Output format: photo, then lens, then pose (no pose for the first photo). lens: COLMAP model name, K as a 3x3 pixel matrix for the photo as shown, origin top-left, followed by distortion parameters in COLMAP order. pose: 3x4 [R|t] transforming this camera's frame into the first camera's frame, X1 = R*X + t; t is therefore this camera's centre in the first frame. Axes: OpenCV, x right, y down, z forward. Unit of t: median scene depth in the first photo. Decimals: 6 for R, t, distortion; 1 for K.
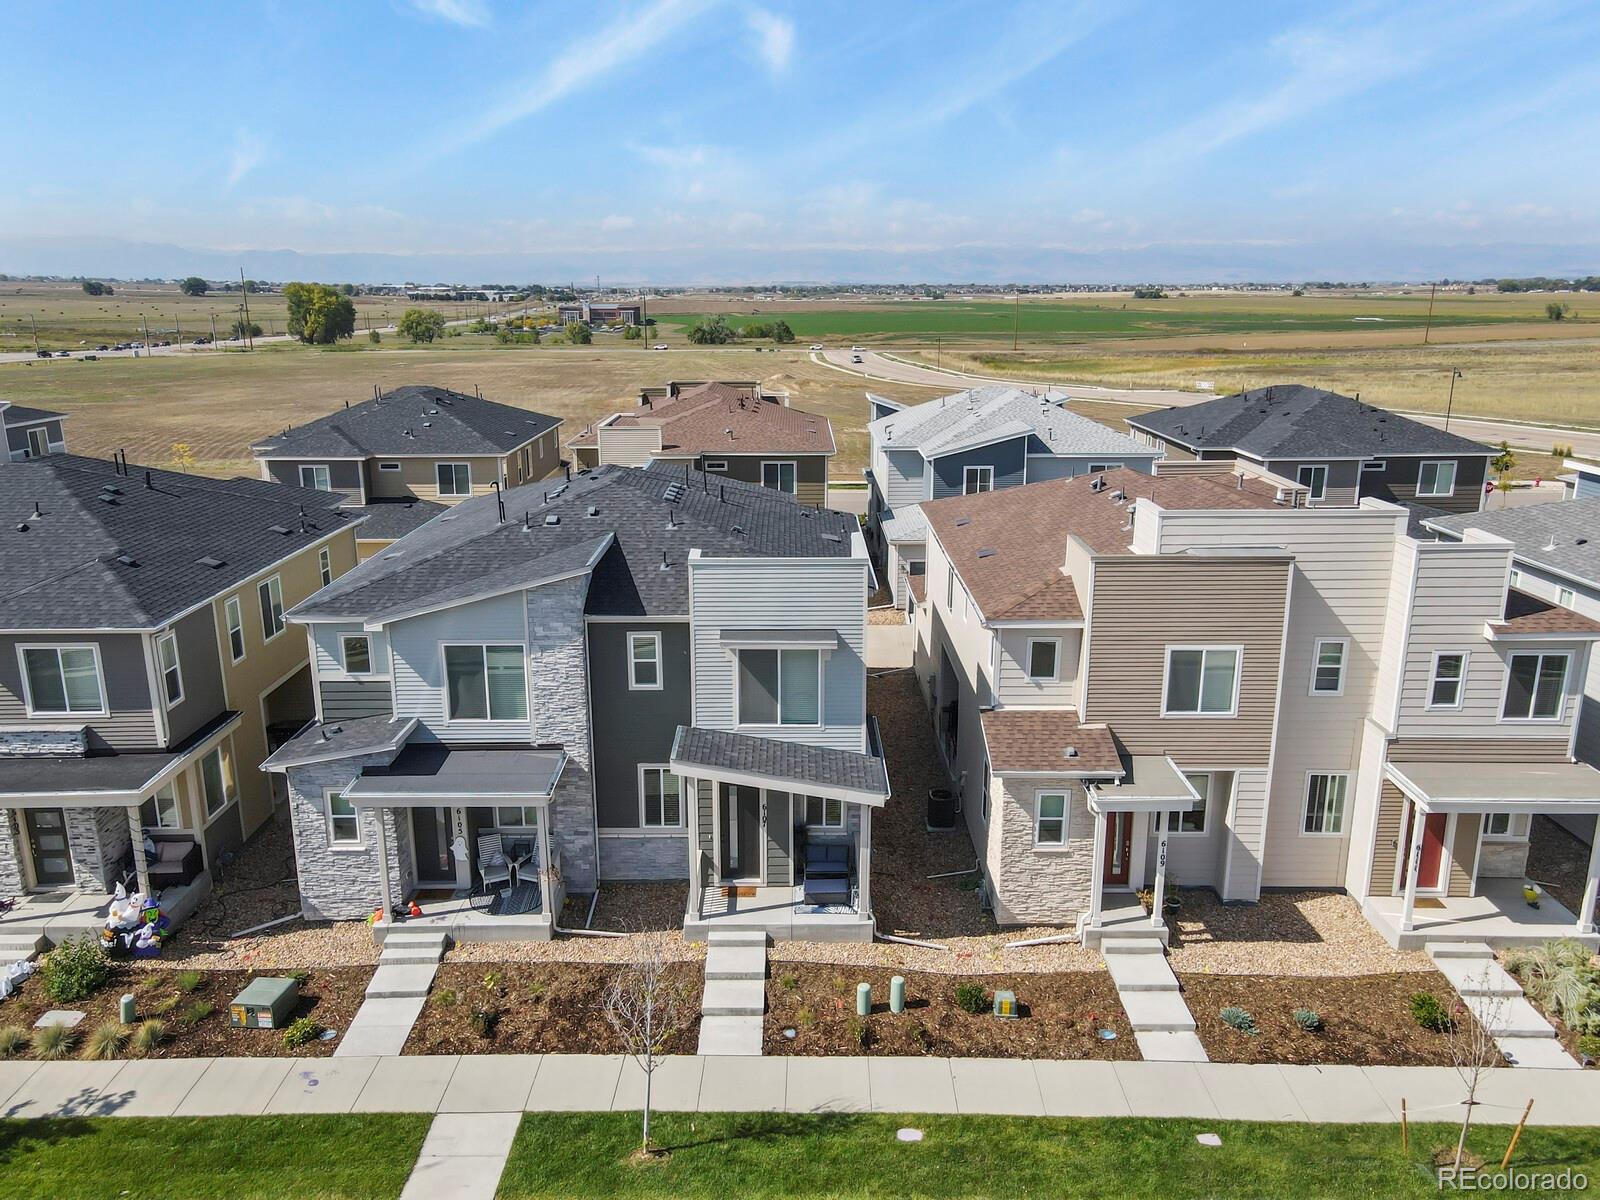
lens RADIAL K [[1178.5, 0, 800.0], [0, 1178.5, 600.0], [0, 0, 1]] dist [0.010548, 0.065913]
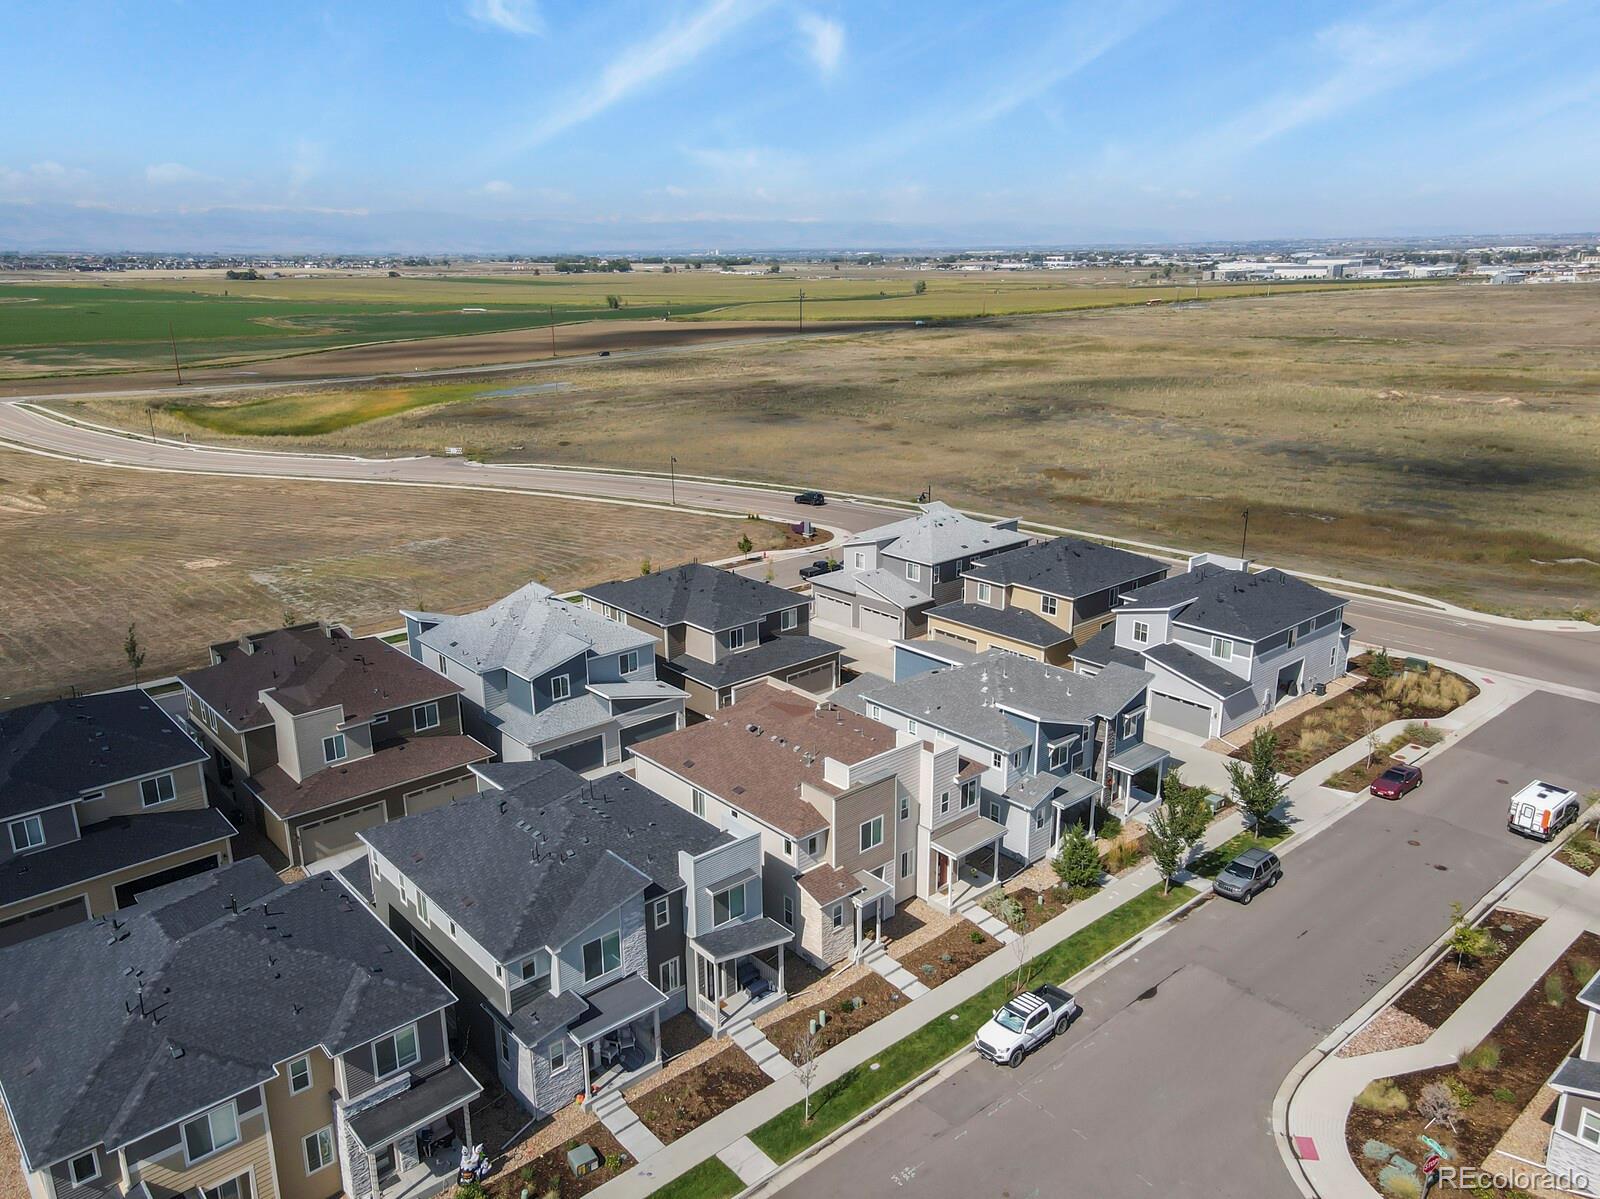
lens RADIAL K [[1161.4, 0, 800.0], [0, 1161.4, 599.5], [0, 0, 1]] dist [0.022448, 0.051612]
pose [[0.751340, -0.191526, 0.631511, -1.121914], [0.173267, 0.980637, 0.091265, -0.618438], [-0.636763, 0.040849, 0.769977, -0.675476]]
